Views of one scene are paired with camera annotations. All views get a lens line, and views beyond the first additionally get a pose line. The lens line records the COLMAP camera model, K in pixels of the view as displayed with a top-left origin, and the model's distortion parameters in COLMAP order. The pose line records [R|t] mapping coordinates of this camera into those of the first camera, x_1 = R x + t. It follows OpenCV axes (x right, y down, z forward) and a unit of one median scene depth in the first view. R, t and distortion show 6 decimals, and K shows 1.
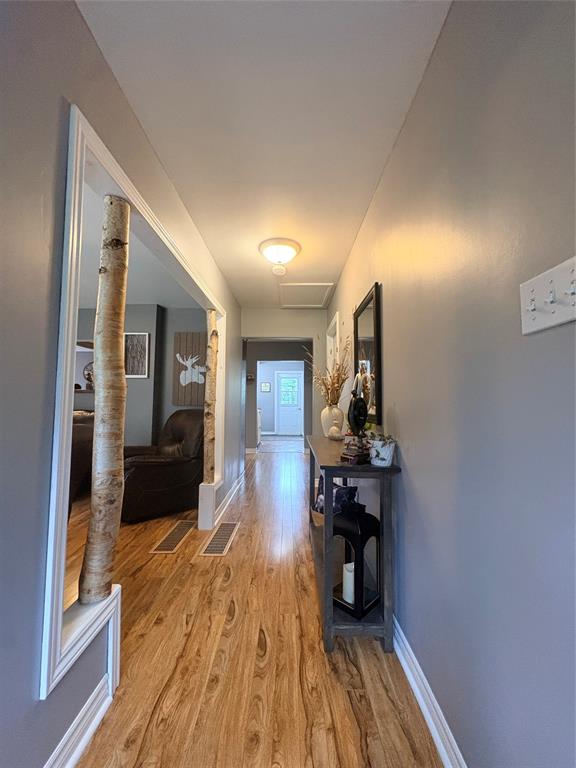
lens RADIAL K [[305.6, 0, 288.0], [0, 305.6, 384.0], [0, 0, 1]] dist [-0.001630, 0.000093]
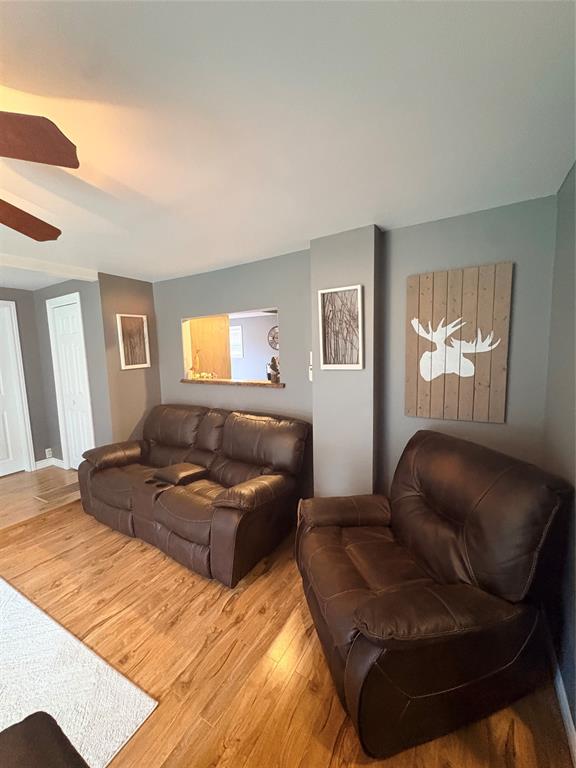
lens RADIAL K [[305.6, 0, 288.0], [0, 305.6, 384.0], [0, 0, 1]] dist [-0.001630, 0.000093]
pose [[0.860013, 0.023532, -0.509730, -0.293146], [0.068454, 0.984586, 0.160950, -0.092381], [0.505660, -0.173312, 0.845145, 0.459488]]
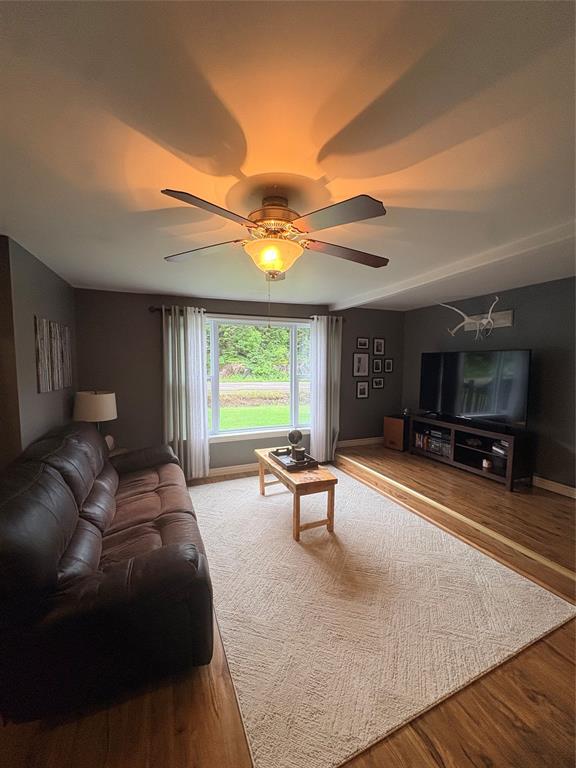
lens RADIAL K [[305.6, 0, 288.0], [0, 305.6, 384.0], [0, 0, 1]] dist [-0.001630, 0.000093]
pose [[-0.926865, 0.017203, -0.375001, -0.514392], [0.015632, 0.999852, 0.007231, -0.057205], [0.375069, 0.000840, -0.926996, 0.864241]]
